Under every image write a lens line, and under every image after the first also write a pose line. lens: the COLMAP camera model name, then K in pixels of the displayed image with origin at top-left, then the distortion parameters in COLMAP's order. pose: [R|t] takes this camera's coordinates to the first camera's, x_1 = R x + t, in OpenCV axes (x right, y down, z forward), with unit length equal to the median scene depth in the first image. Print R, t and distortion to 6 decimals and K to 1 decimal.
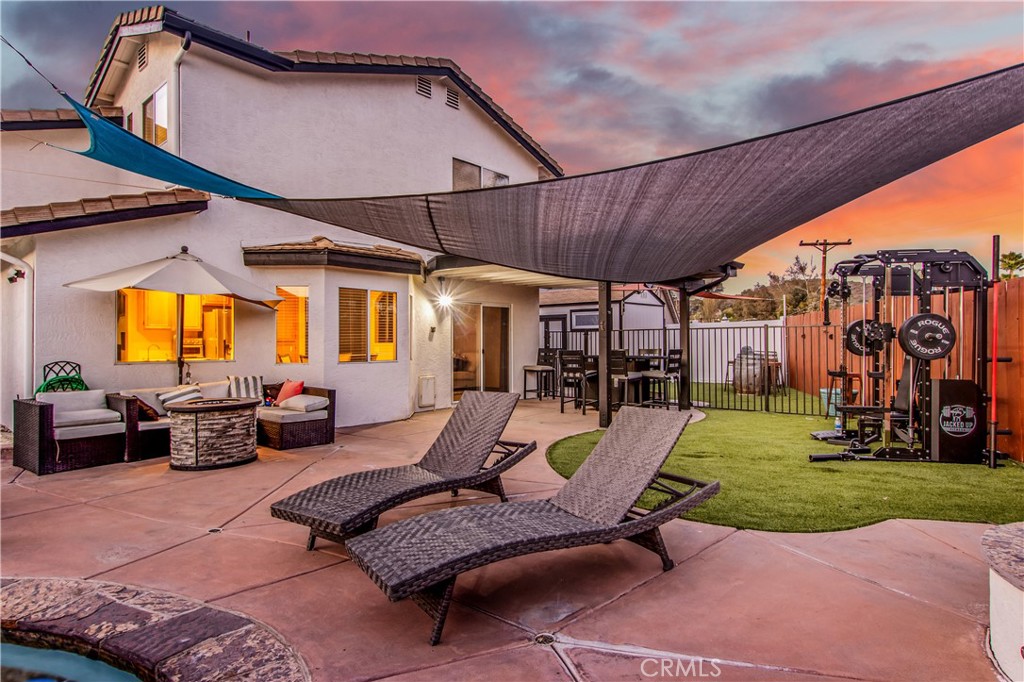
lens RADIAL K [[568.3, 0, 483.6], [0, 568.3, 339.9], [0, 0, 1]] dist [0.002707, 0.000637]
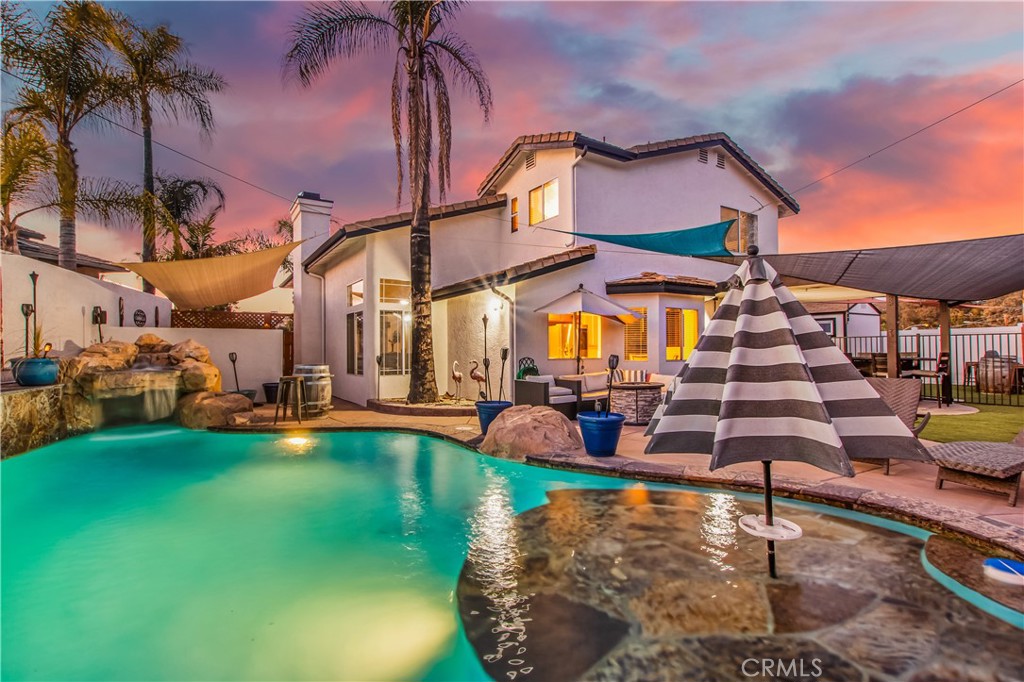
lens RADIAL K [[473.1, 0, 495.9], [0, 473.1, 339.5], [0, 0, 1]] dist [0.002420, 0.000195]
pose [[0.961125, -0.003901, -0.276087, -0.399166], [0.000154, 0.999908, -0.013590, 0.004157], [0.276115, 0.013019, 0.961036, -0.298007]]
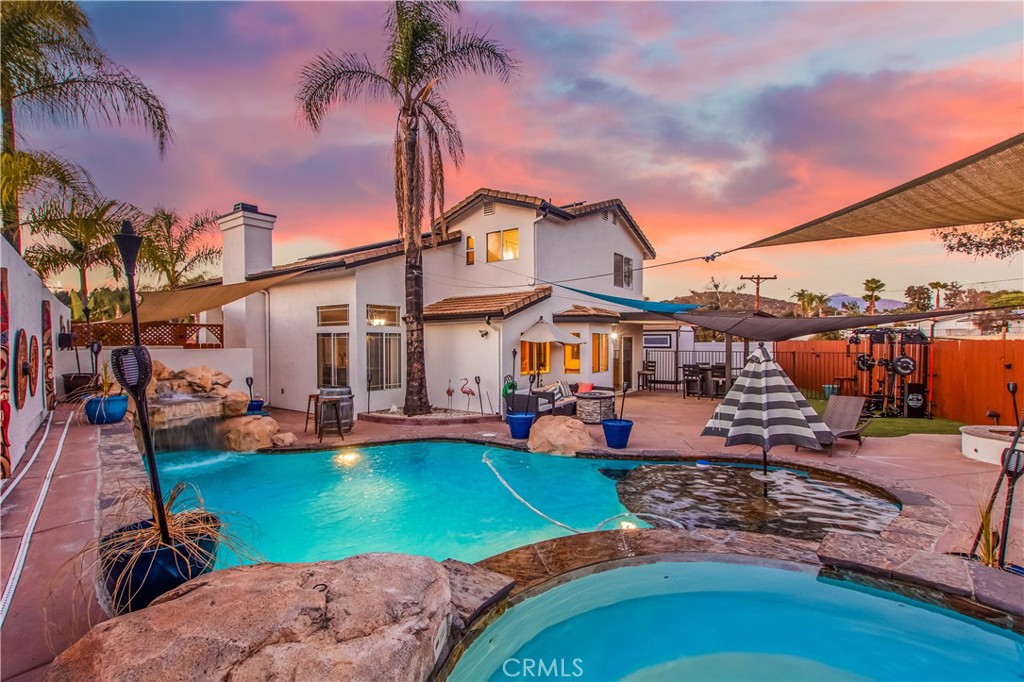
lens RADIAL K [[462.9, 0, 502.6], [0, 462.9, 346.6], [0, 0, 1]] dist [0.007880, 0.000012]
pose [[0.996744, 0.002364, 0.080595, -0.801273], [-0.003346, 0.999922, 0.012040, -0.077294], [-0.080561, -0.012271, 0.996674, -0.614120]]
